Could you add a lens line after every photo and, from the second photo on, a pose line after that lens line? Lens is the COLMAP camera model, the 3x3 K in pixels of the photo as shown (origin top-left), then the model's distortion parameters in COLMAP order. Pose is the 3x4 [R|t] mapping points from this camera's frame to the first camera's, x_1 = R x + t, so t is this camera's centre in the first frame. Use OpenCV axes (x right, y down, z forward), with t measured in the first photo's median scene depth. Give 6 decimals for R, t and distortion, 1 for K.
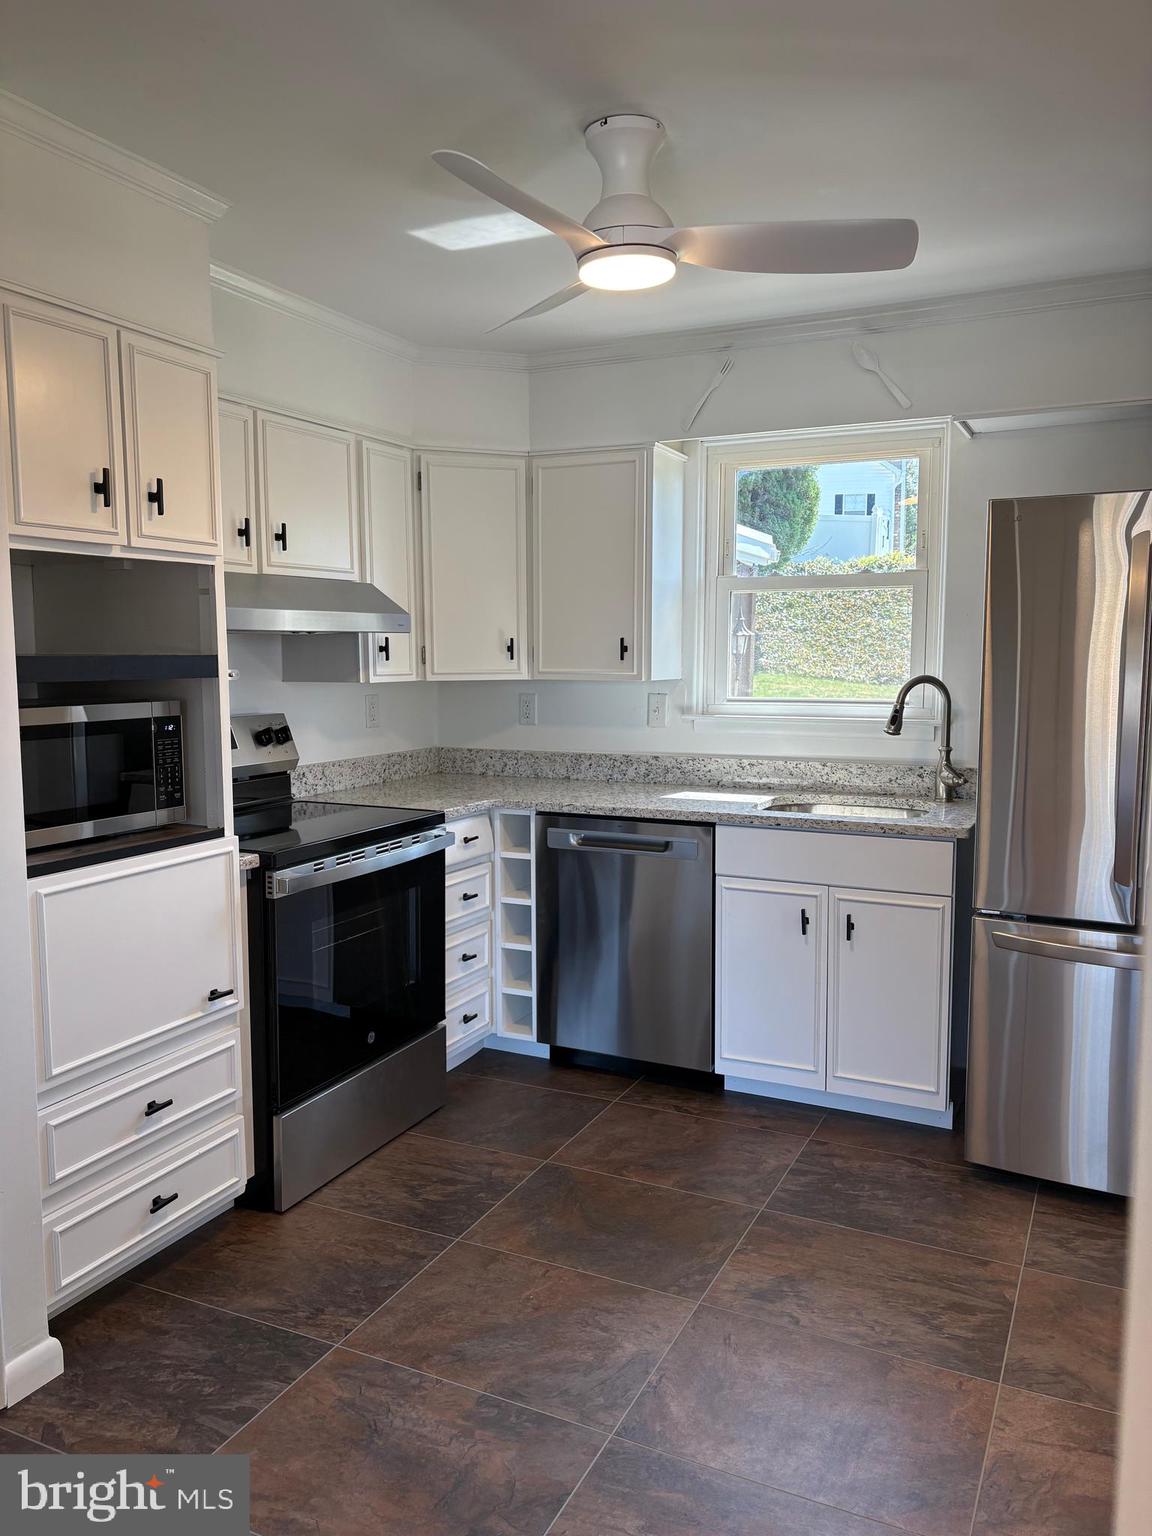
lens RADIAL K [[1158.3, 0, 576.0], [0, 1158.3, 768.0], [0, 0, 1]] dist [0.045932, -0.001125]
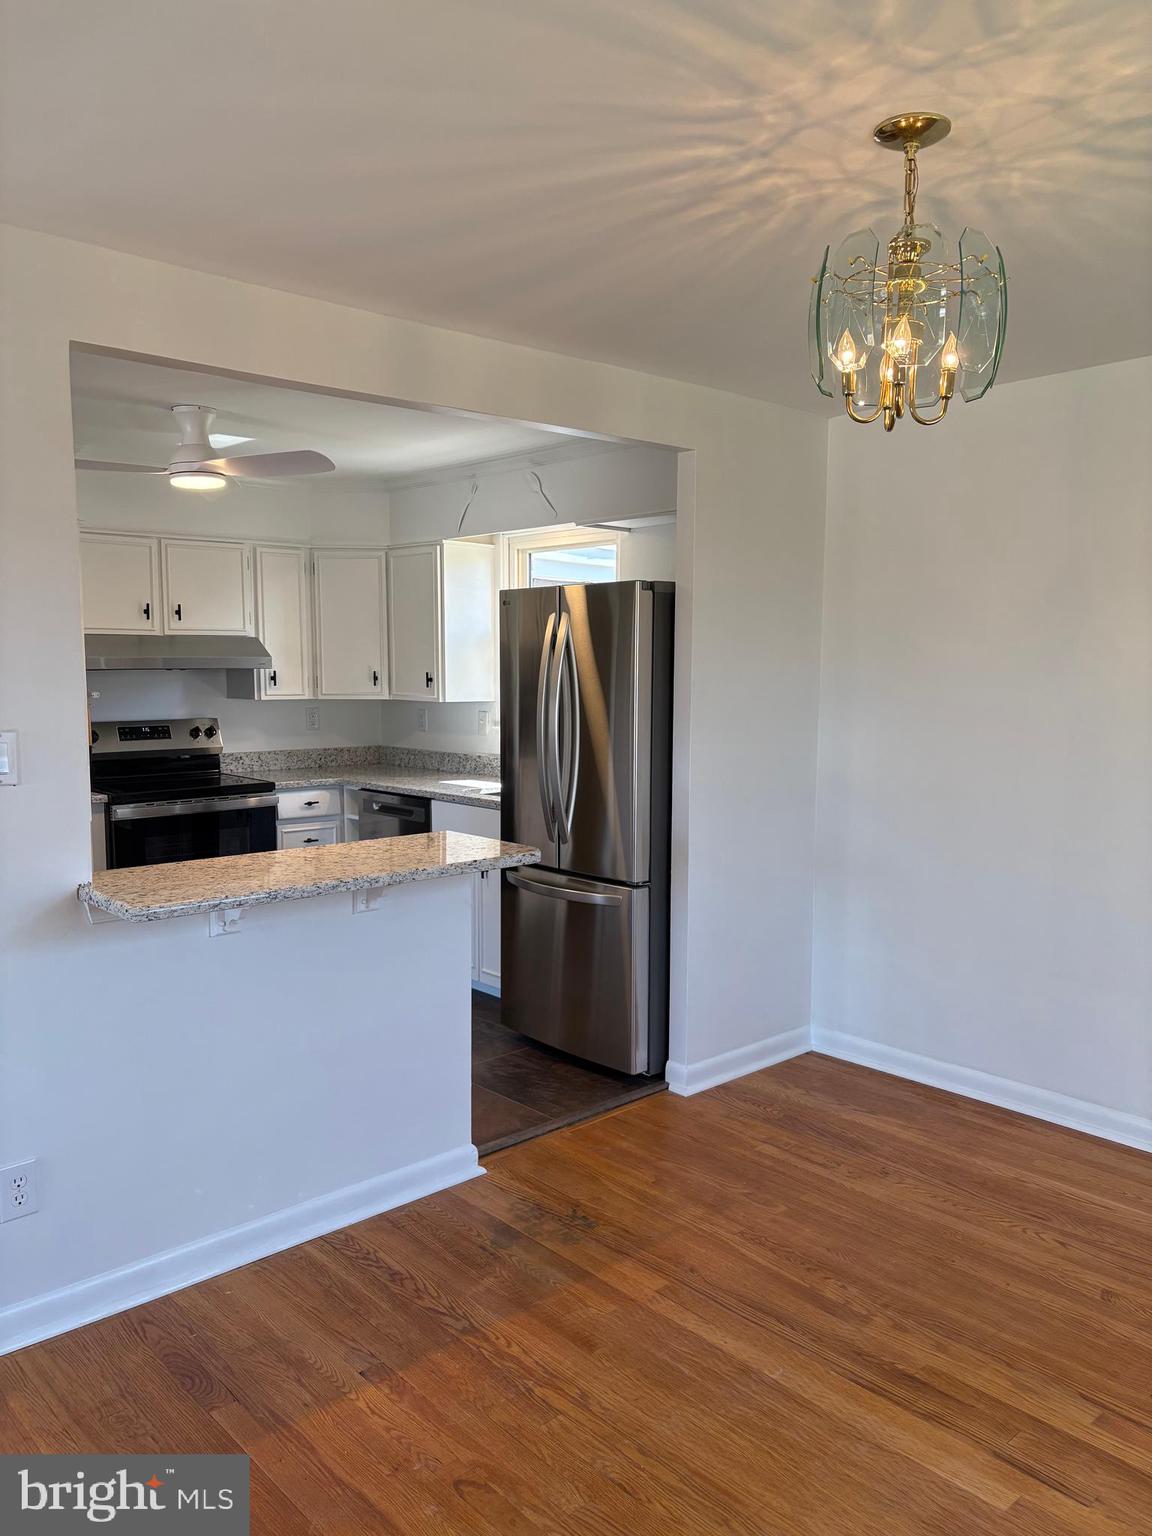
lens RADIAL K [[1158.3, 0, 576.0], [0, 1158.3, 768.0], [0, 0, 1]] dist [0.045932, -0.001125]
pose [[0.933411, 0.040256, -0.356543, 0.727756], [-0.044329, 0.999012, -0.003254, 0.004375], [0.356060, 0.018843, 0.934273, -0.292337]]
